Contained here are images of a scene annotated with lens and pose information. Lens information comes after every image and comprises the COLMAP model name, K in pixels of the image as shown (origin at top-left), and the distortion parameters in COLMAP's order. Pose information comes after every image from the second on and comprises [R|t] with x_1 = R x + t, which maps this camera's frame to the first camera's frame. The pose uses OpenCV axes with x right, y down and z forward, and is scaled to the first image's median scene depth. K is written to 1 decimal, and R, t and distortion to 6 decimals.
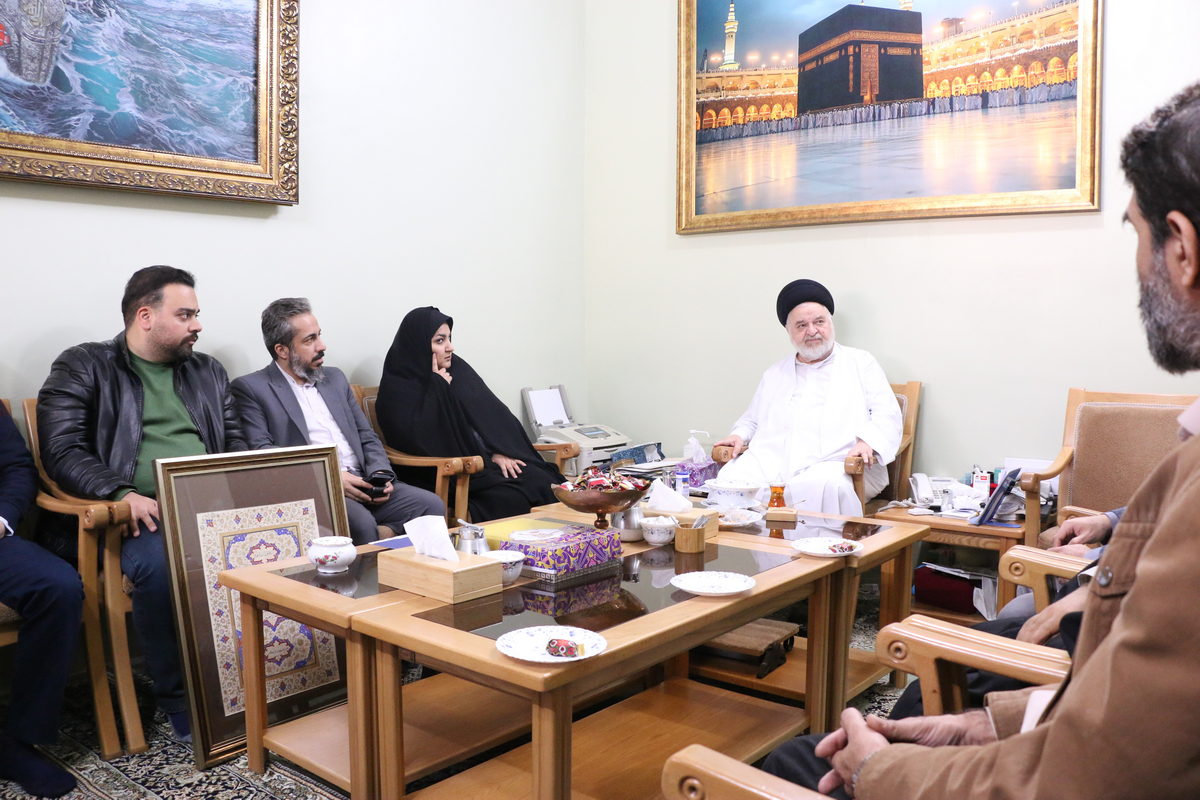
lens RADIAL K [[973.4, 0, 600.0], [0, 973.4, 400.0], [0, 0, 1]] dist [-0.183453, 0.155080]
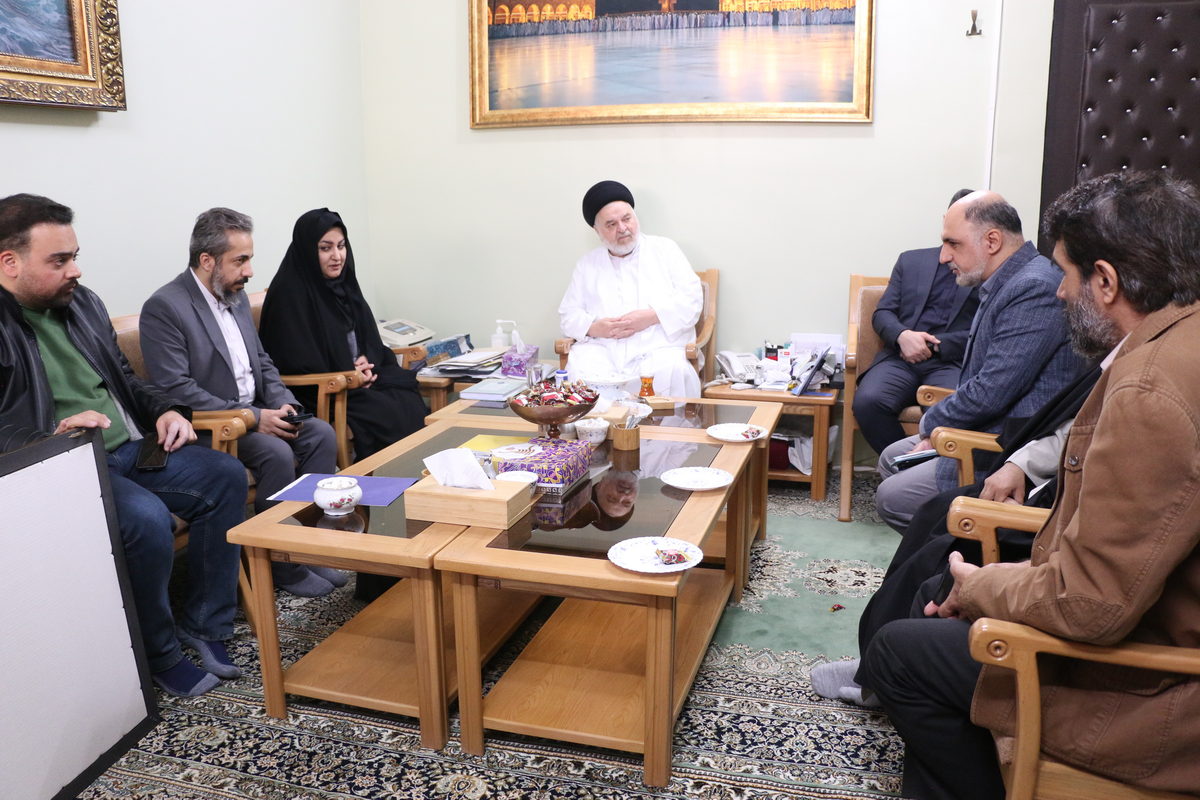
lens RADIAL K [[973.4, 0, 600.0], [0, 973.4, 400.0], [0, 0, 1]] dist [-0.183453, 0.155080]
pose [[0.922606, -0.094121, 0.374086, -0.247792], [0.036388, 0.986687, 0.158509, -0.056045], [-0.384025, -0.132629, 0.913748, -0.011513]]
